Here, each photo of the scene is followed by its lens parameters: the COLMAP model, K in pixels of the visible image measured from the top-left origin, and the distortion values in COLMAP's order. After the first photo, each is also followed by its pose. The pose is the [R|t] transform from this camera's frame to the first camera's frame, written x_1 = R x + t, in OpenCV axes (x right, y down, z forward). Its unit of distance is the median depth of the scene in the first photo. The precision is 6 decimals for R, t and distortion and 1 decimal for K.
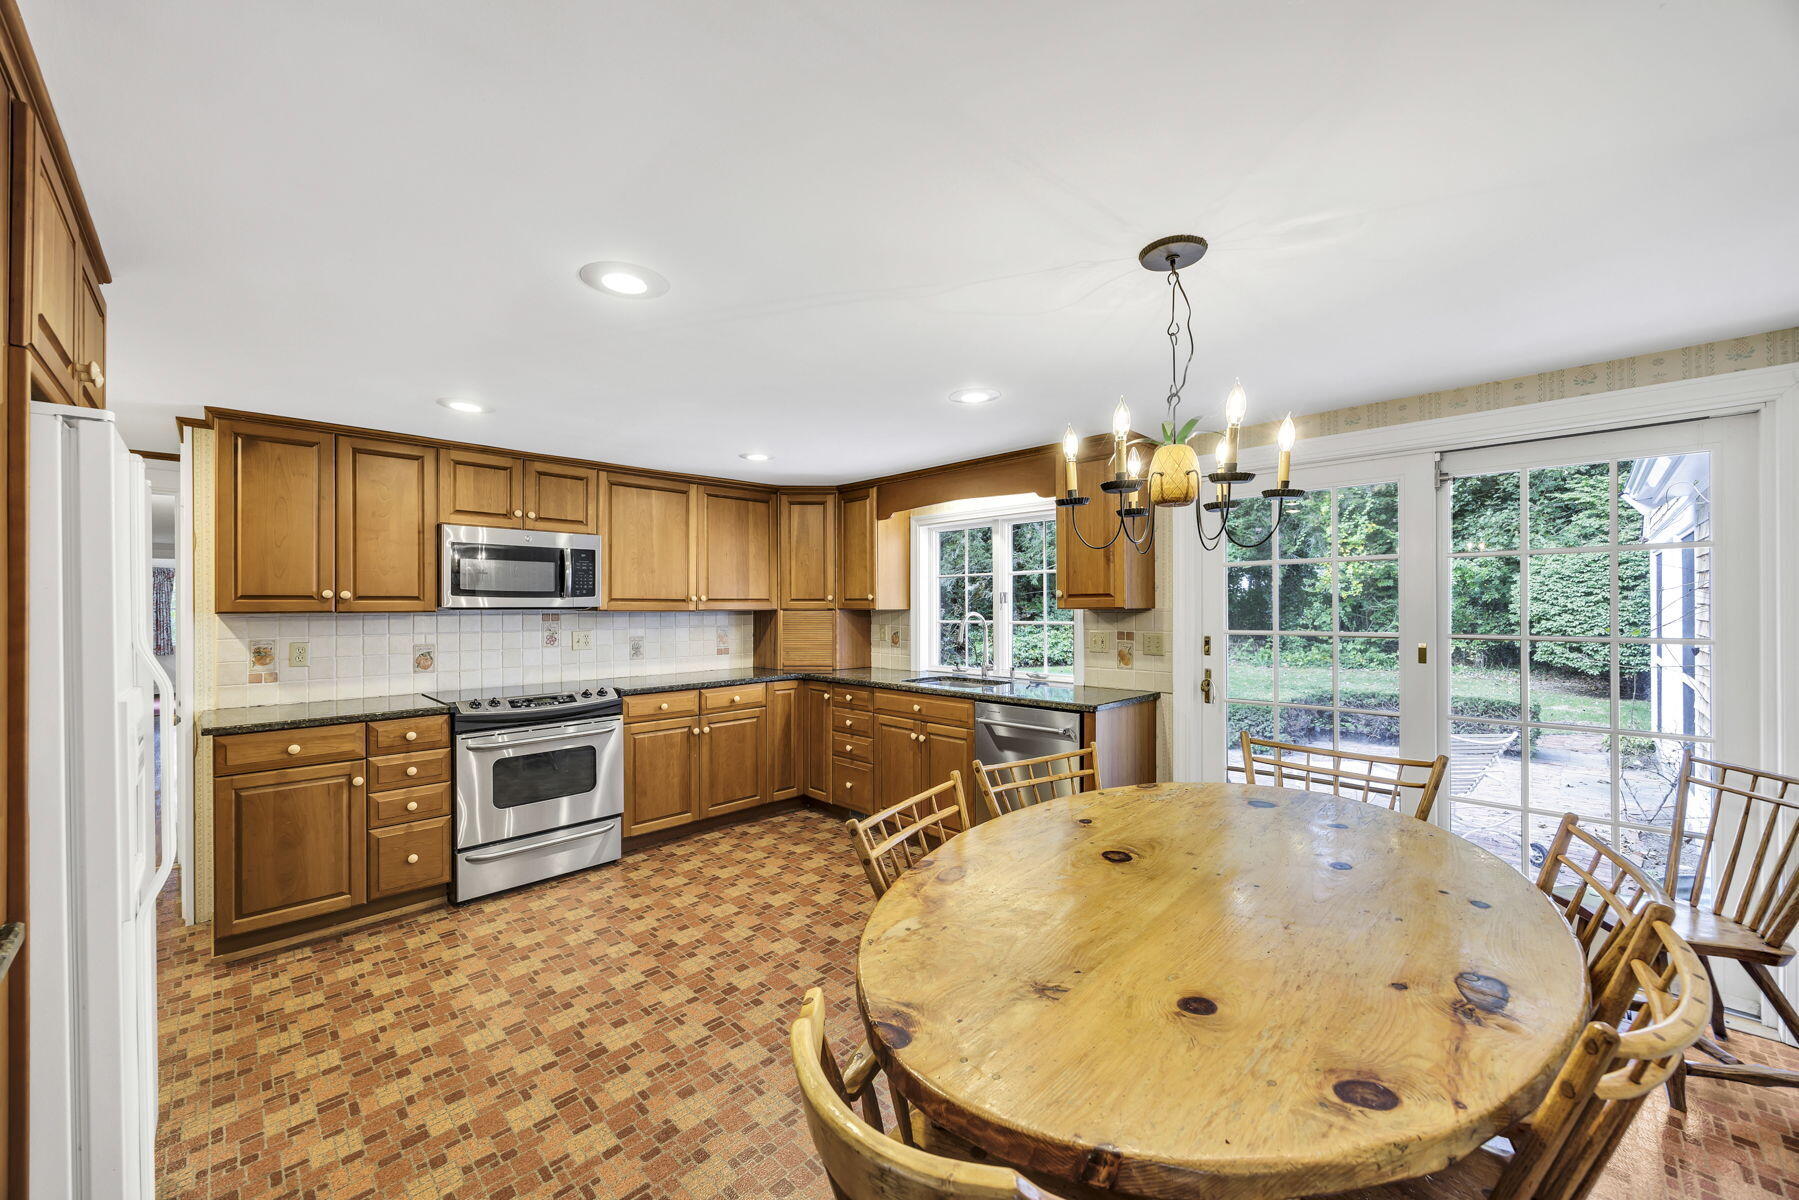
lens RADIAL K [[684.1, 0, 868.6], [0, 684.1, 603.8], [0, 0, 1]] dist [-0.001994, -0.000286]
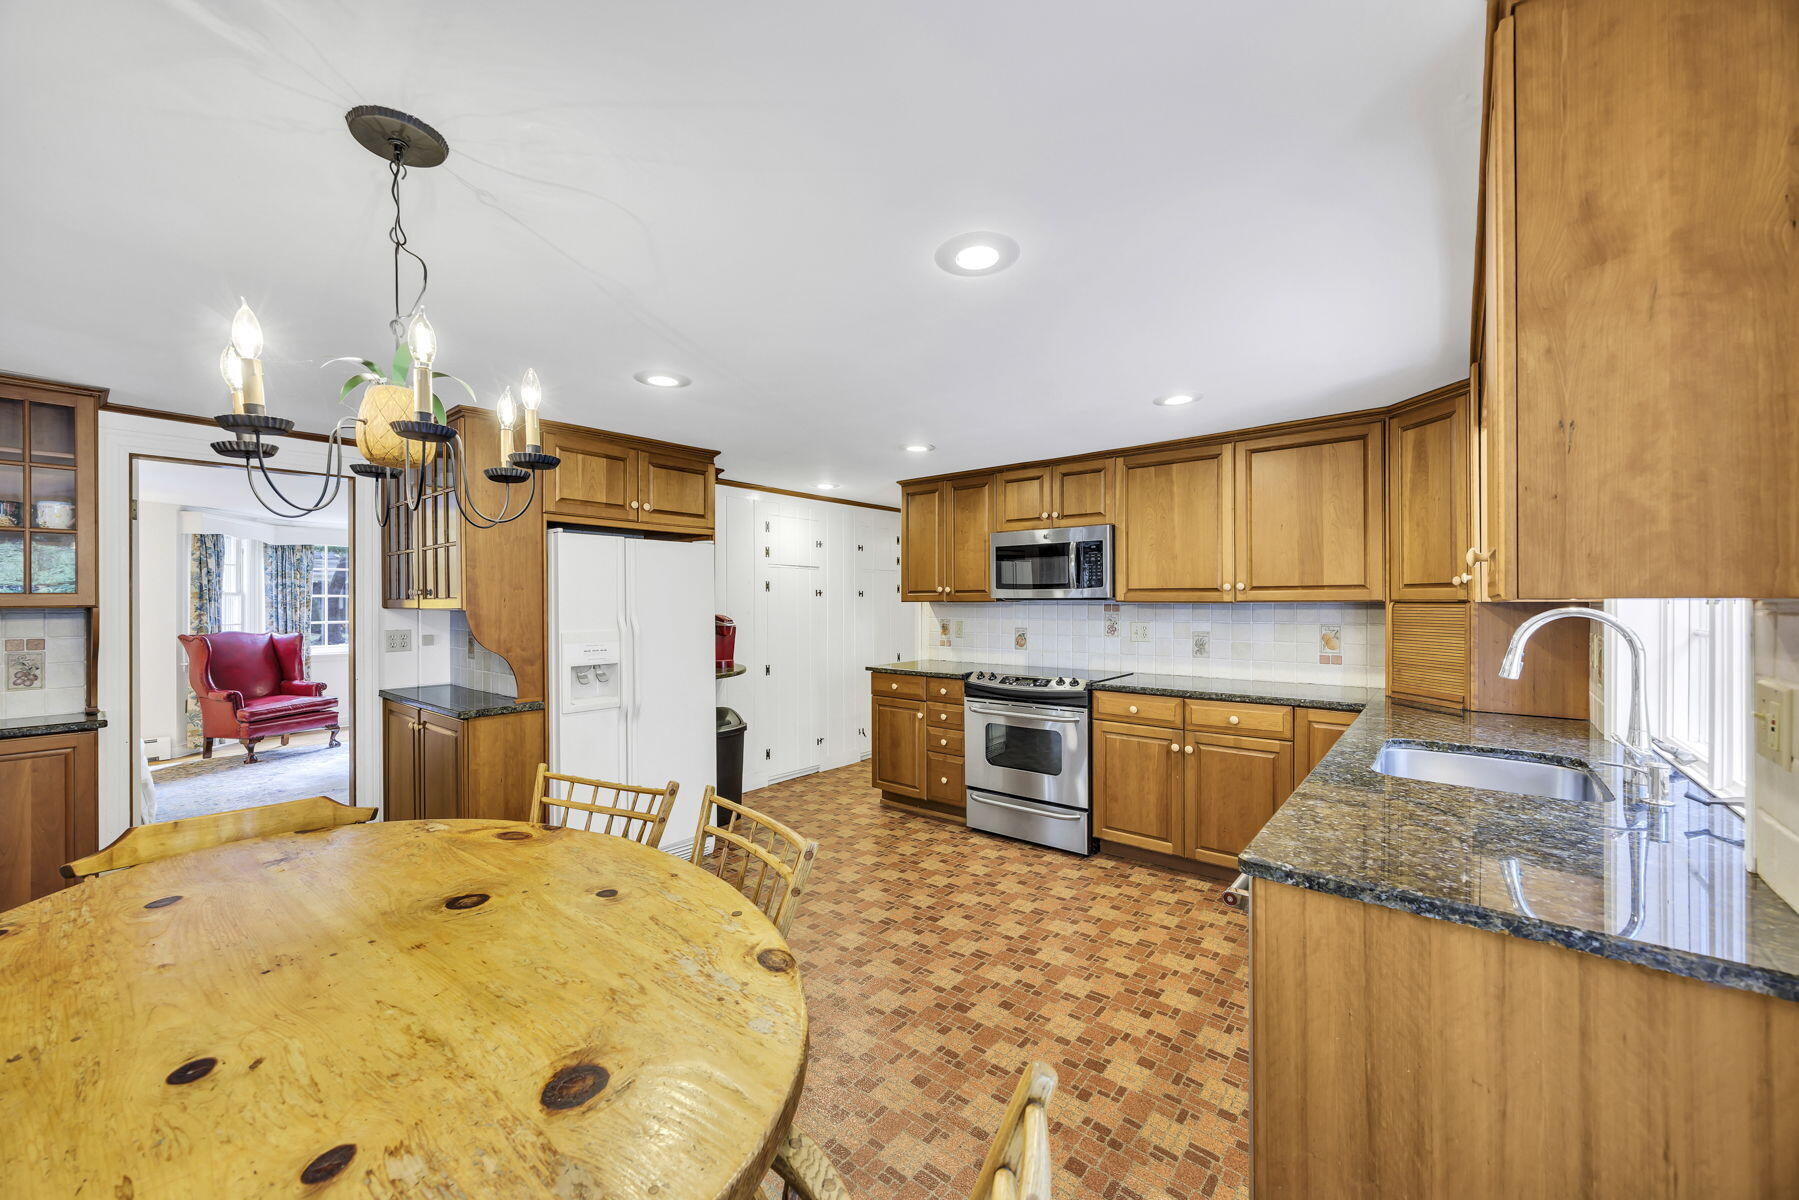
lens RADIAL K [[684.1, 0, 946.4], [0, 684.1, 602.6], [0, 0, 1]] dist [-0.001994, -0.000286]
pose [[0.148048, 0.006419, -0.988959, 0.619583], [0.005331, 0.999959, 0.007288, 0.003467], [0.988966, -0.006351, 0.148008, 0.713518]]
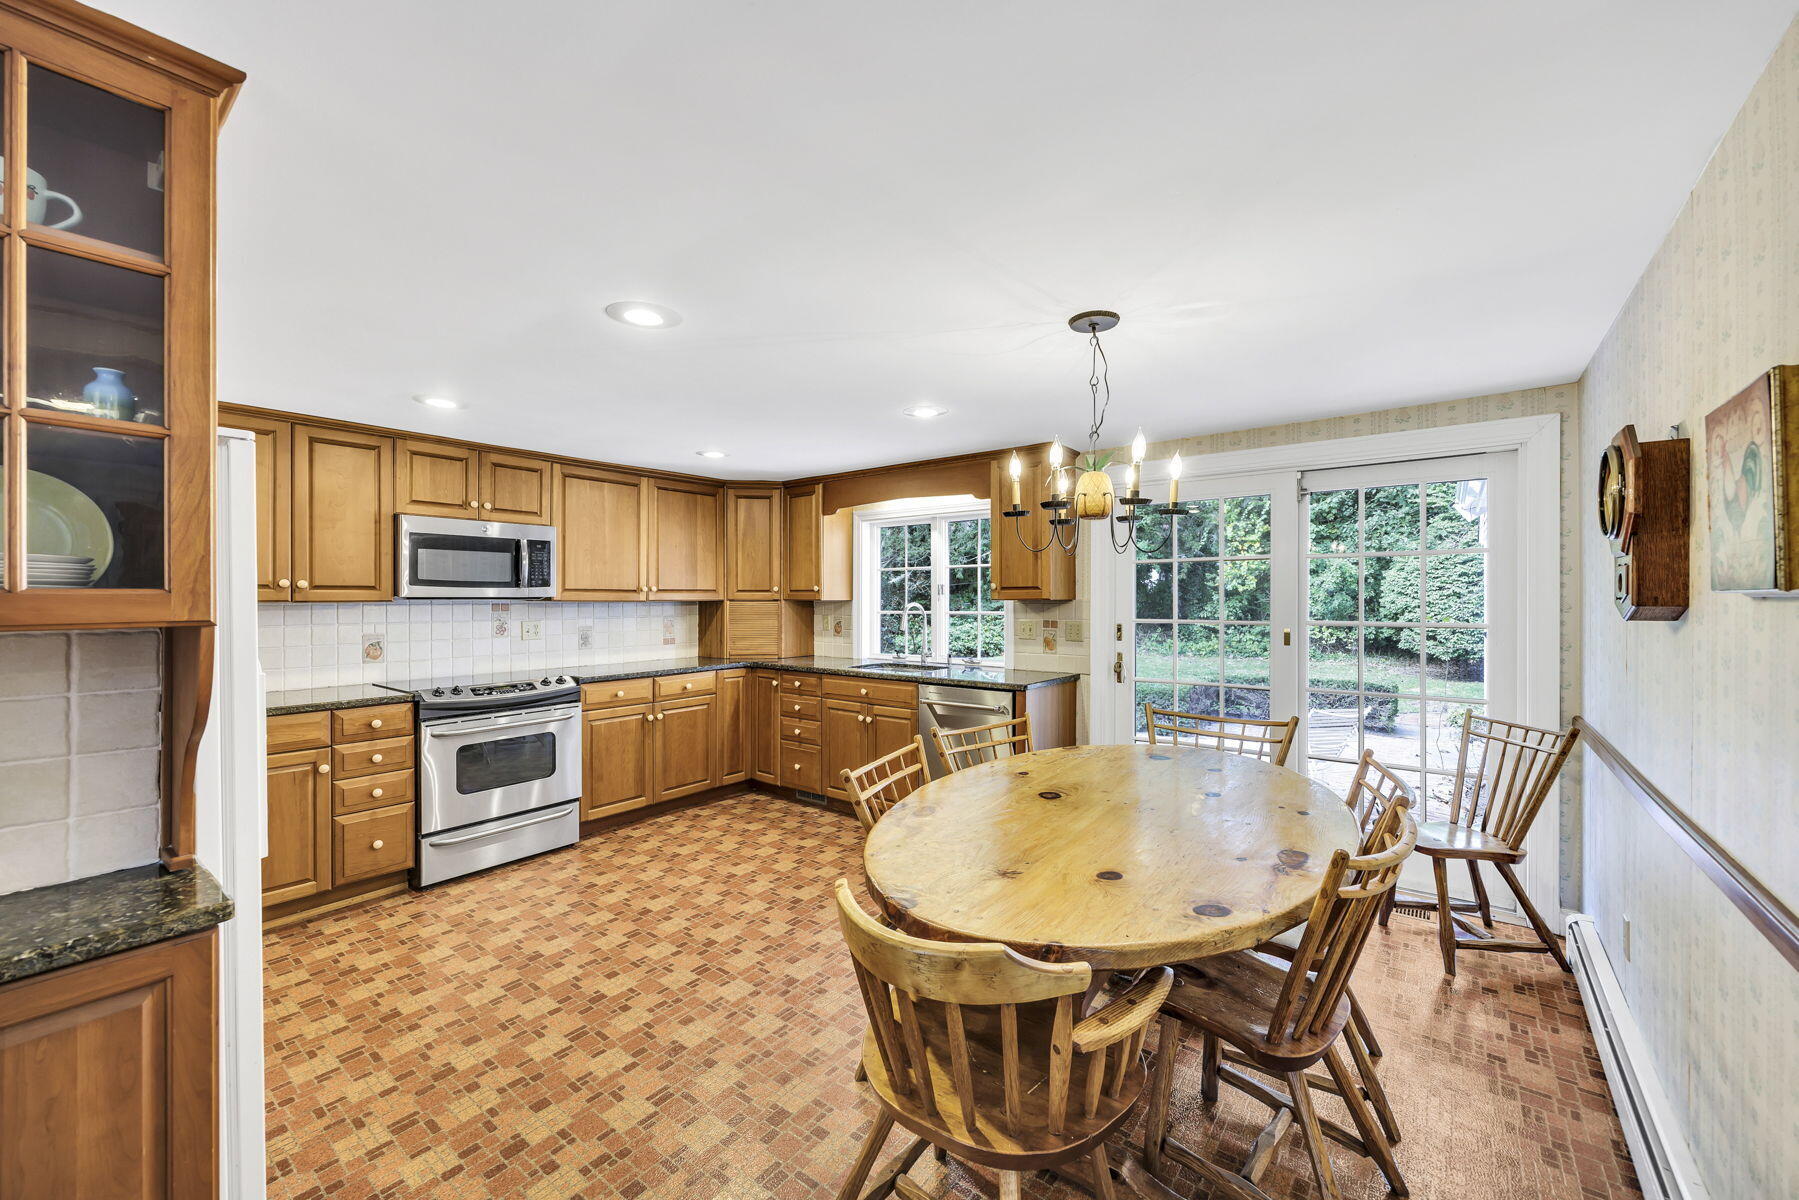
lens RADIAL K [[710.5, 0, 881.2], [0, 710.5, 596.7], [0, 0, 1]] dist [-0.002536, 0.000065]
pose [[0.990925, 0.002926, 0.134387, -0.060851], [-0.003197, 0.999993, 0.001803, 0.000548], [-0.134381, -0.002216, 0.990927, -0.127726]]
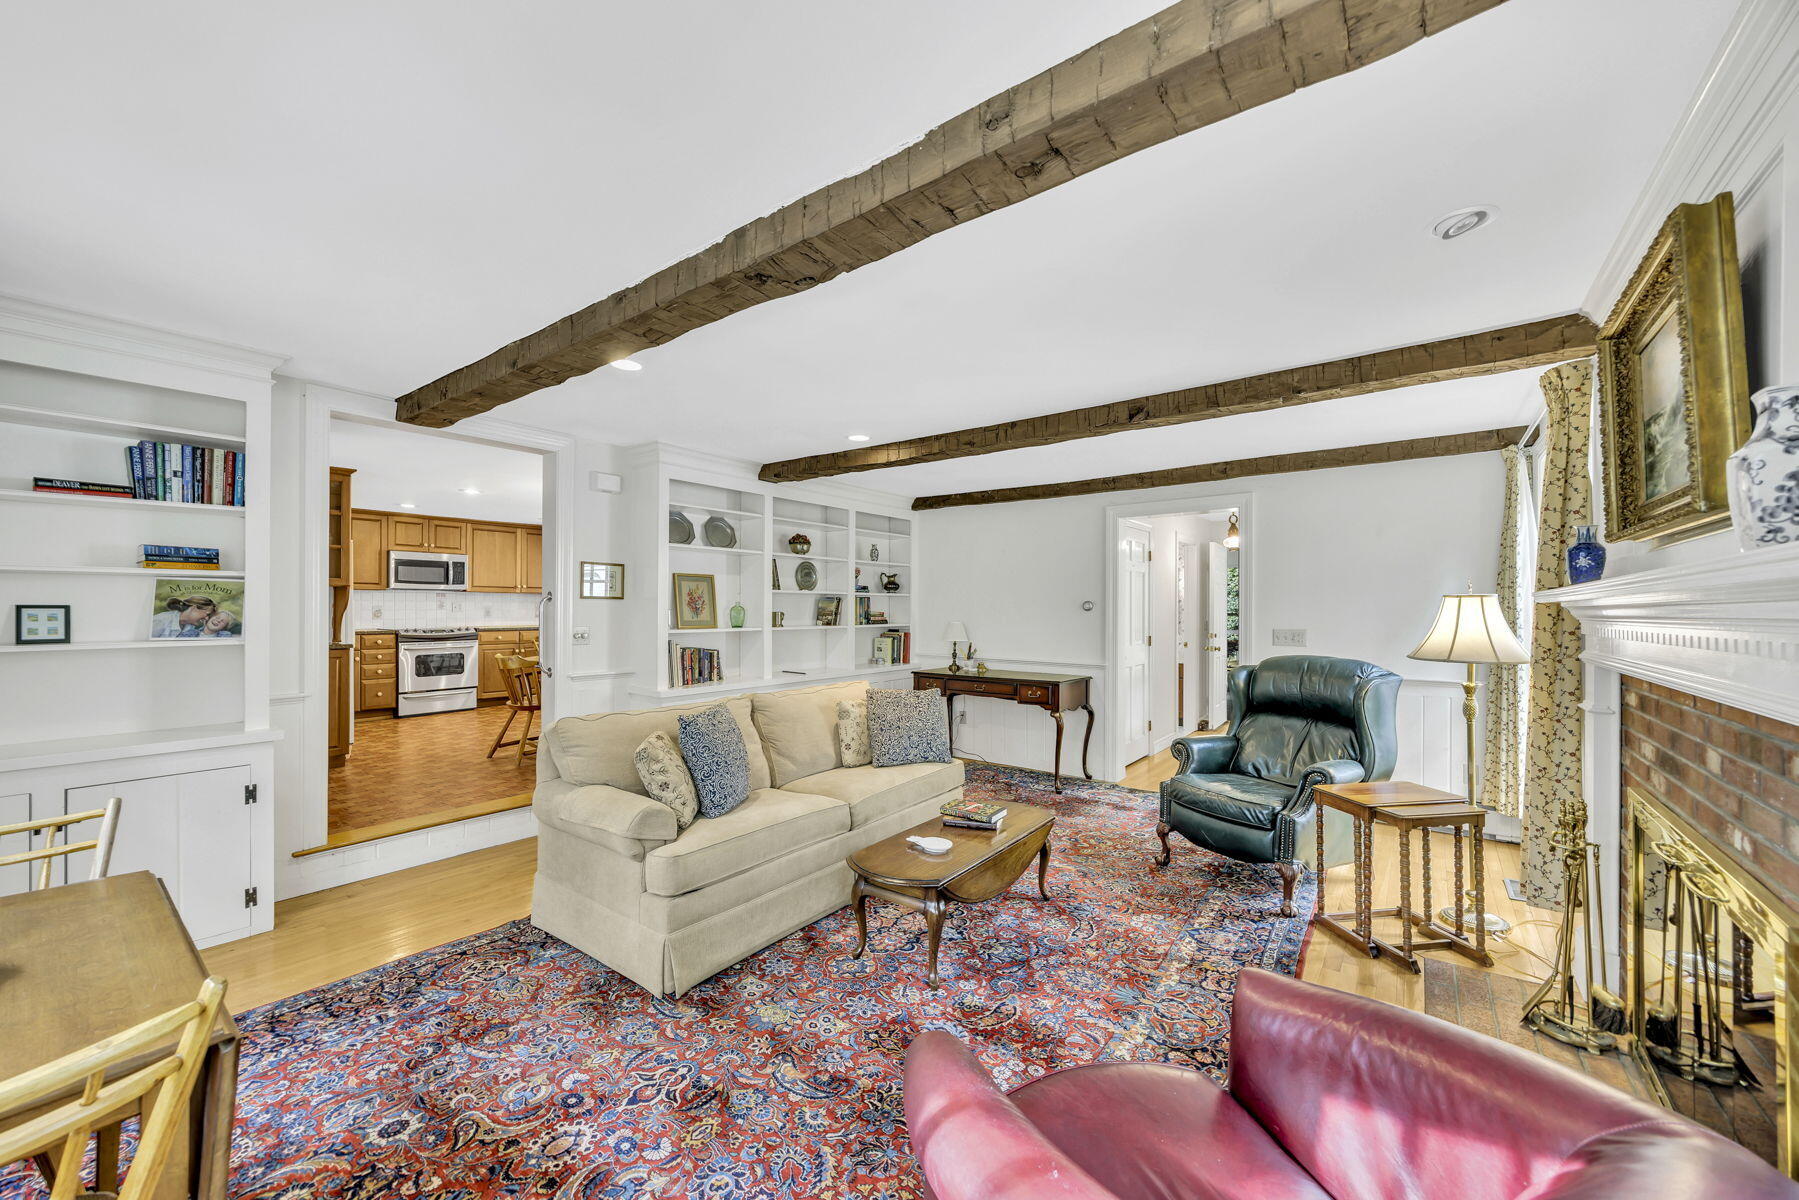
lens RADIAL K [[684.1, 0, 871.0], [0, 684.1, 603.5], [0, 0, 1]] dist [-0.001994, -0.000286]
pose [[0.988614, 0.007614, 0.150283, 0.575924], [-0.007313, 0.999970, -0.002558, 0.048767], [-0.150298, 0.001430, 0.988640, -1.401314]]
